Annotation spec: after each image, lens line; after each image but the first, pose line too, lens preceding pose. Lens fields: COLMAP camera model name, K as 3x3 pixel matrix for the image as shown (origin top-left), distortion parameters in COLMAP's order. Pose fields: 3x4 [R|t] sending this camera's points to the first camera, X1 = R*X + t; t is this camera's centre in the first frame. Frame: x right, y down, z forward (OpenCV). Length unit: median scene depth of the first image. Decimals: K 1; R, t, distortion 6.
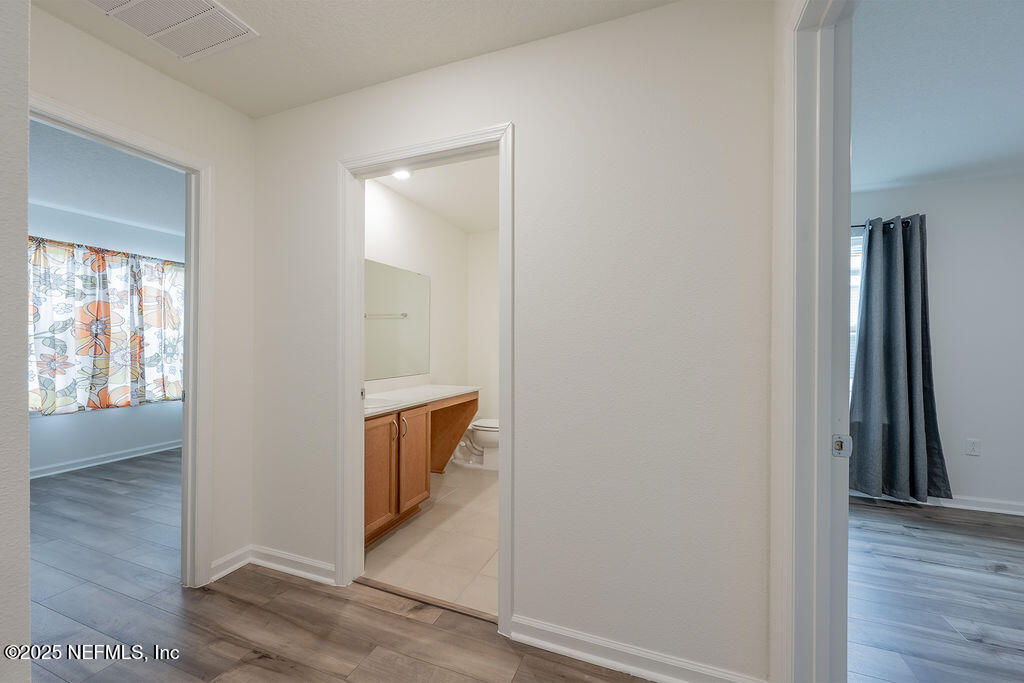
lens RADIAL K [[401.7, 0, 514.8], [0, 401.7, 342.6], [0, 0, 1]] dist [-0.002281, 0.000745]
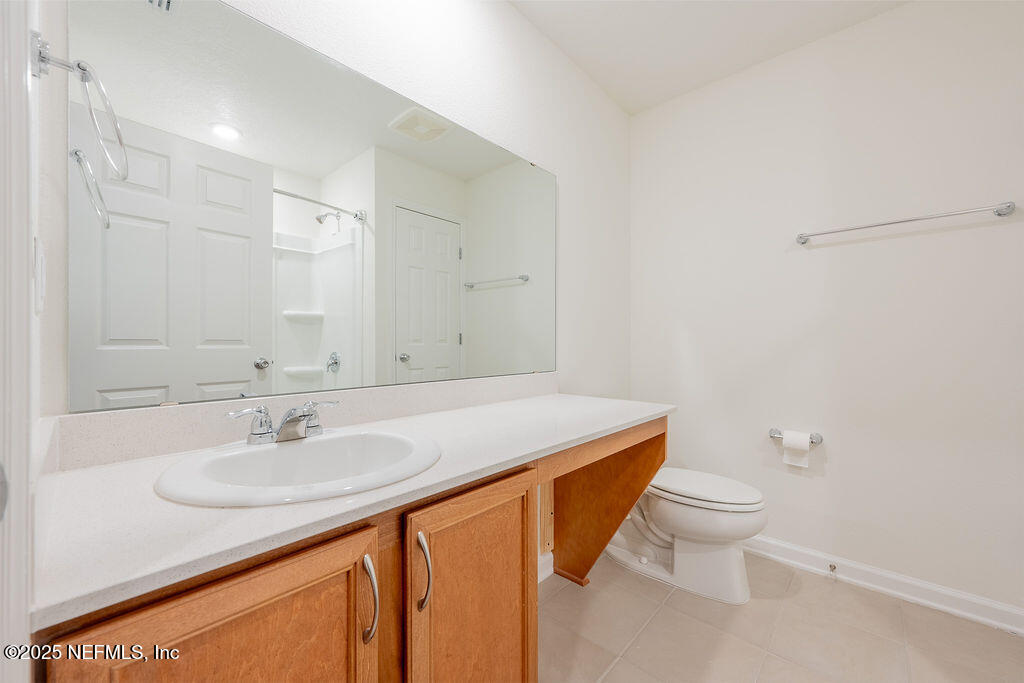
lens RADIAL K [[401.7, 0, 514.8], [0, 401.7, 342.6], [0, 0, 1]] dist [-0.002281, 0.000745]
pose [[0.935240, -0.006249, -0.353960, -0.089112], [0.006519, 0.999979, -0.000432, 0.043613], [0.353955, -0.001903, 0.935260, 0.544635]]
